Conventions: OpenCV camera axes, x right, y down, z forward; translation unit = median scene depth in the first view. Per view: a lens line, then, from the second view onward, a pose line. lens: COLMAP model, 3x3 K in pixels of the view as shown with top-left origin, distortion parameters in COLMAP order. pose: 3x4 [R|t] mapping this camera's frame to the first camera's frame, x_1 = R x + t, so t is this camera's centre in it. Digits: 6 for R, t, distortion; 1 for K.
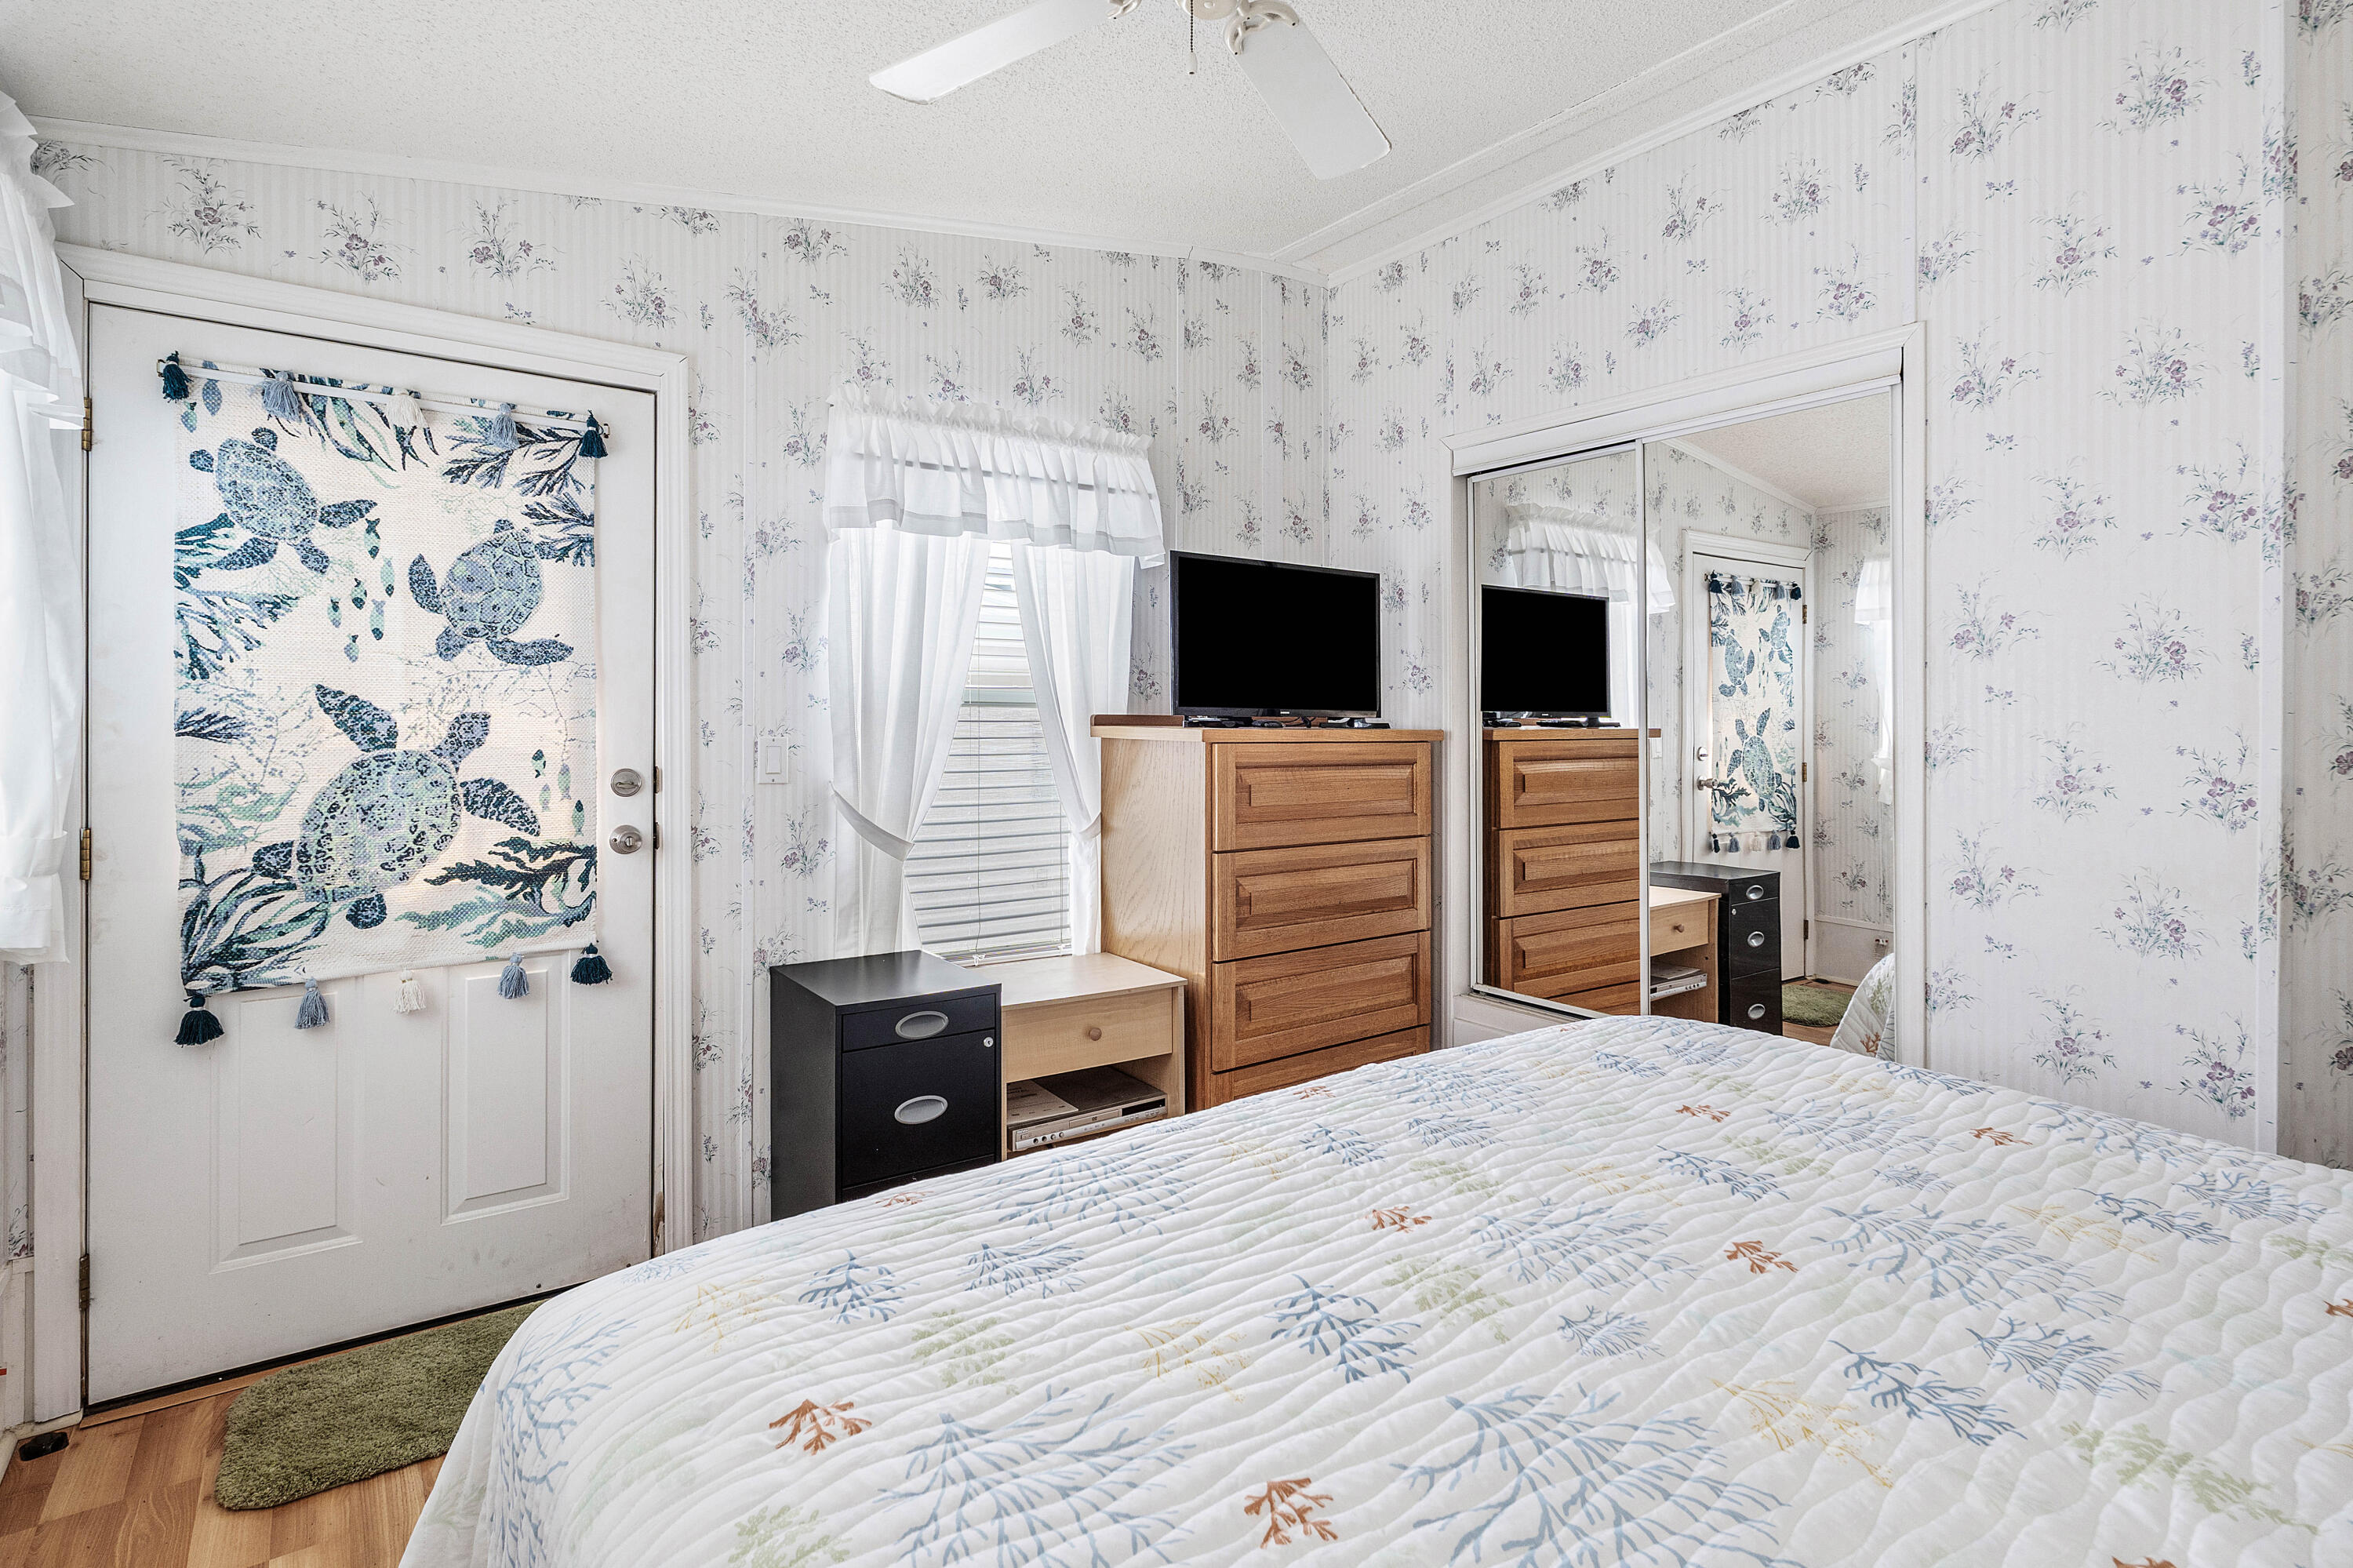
lens RADIAL K [[1168.7, 0, 1195.6], [0, 1168.7, 717.9], [0, 0, 1]] dist [0.001525, -0.000710]
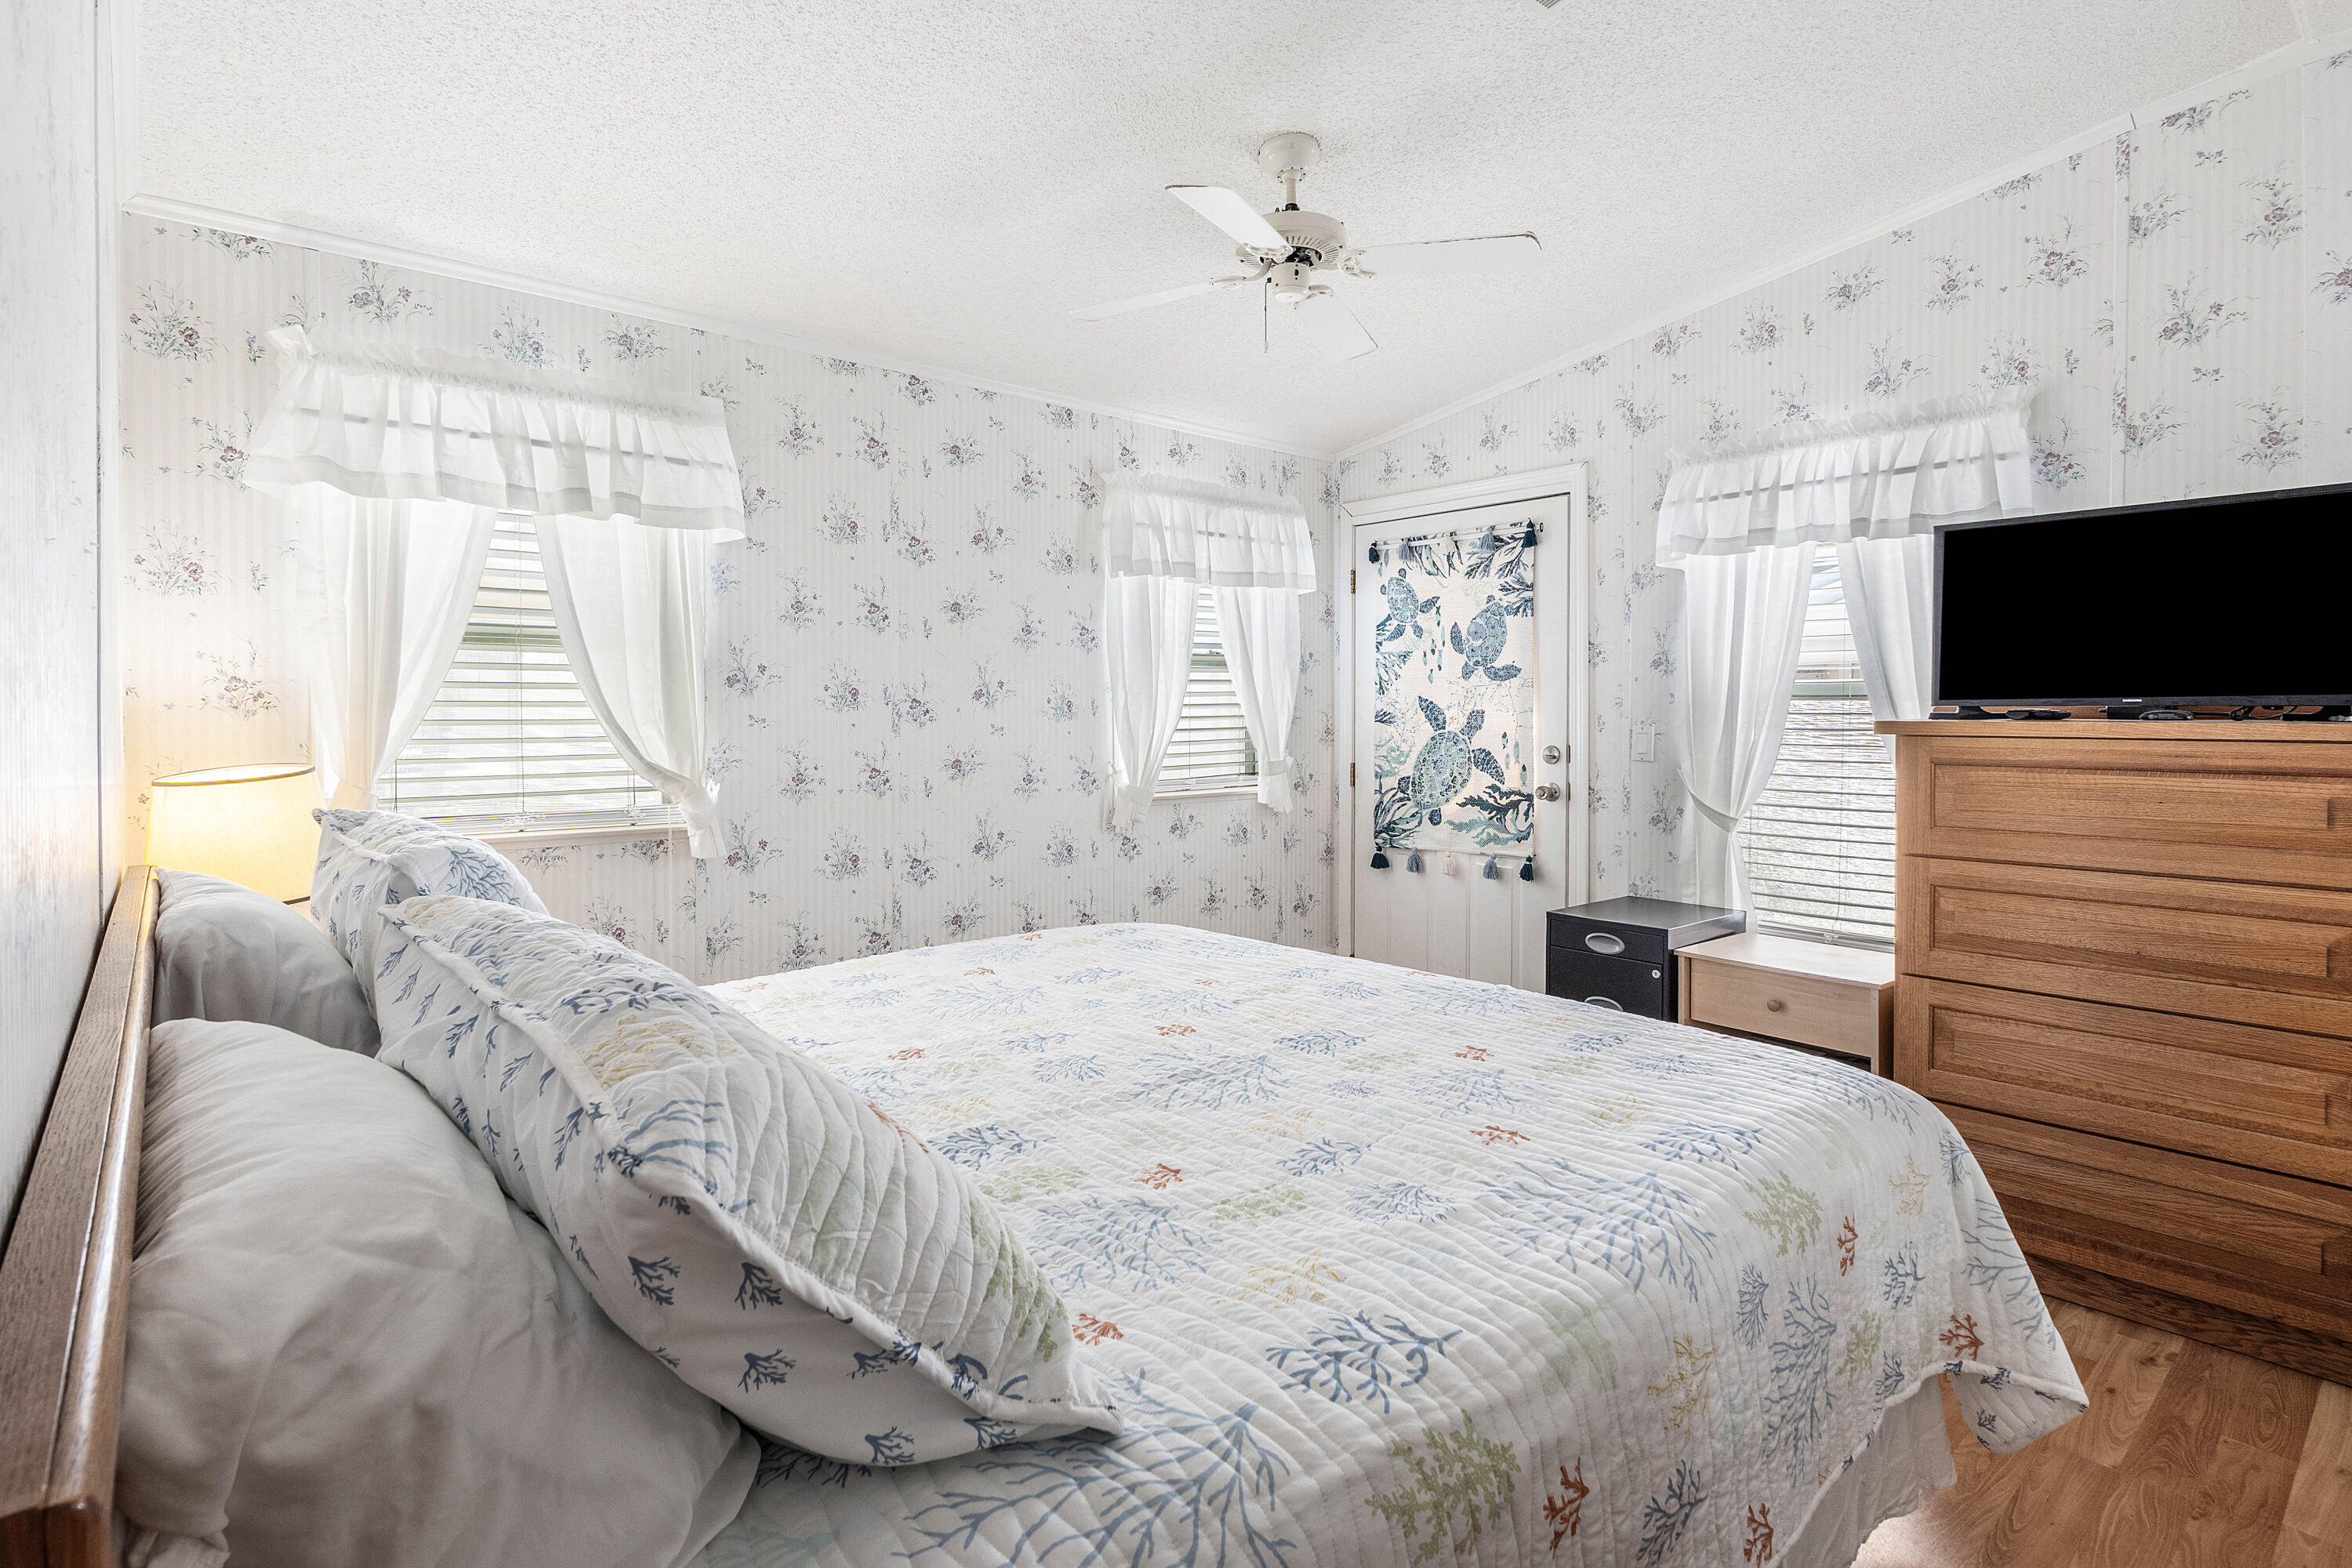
lens RADIAL K [[1168.2, 0, 1217.0], [0, 1168.2, 727.6], [0, 0, 1]] dist [0.001525, -0.000710]
pose [[0.099053, 0.005627, -0.995066, 1.053249], [0.000075, 0.999984, 0.005662, 0.011849], [0.995082, -0.000635, 0.099051, 0.442145]]
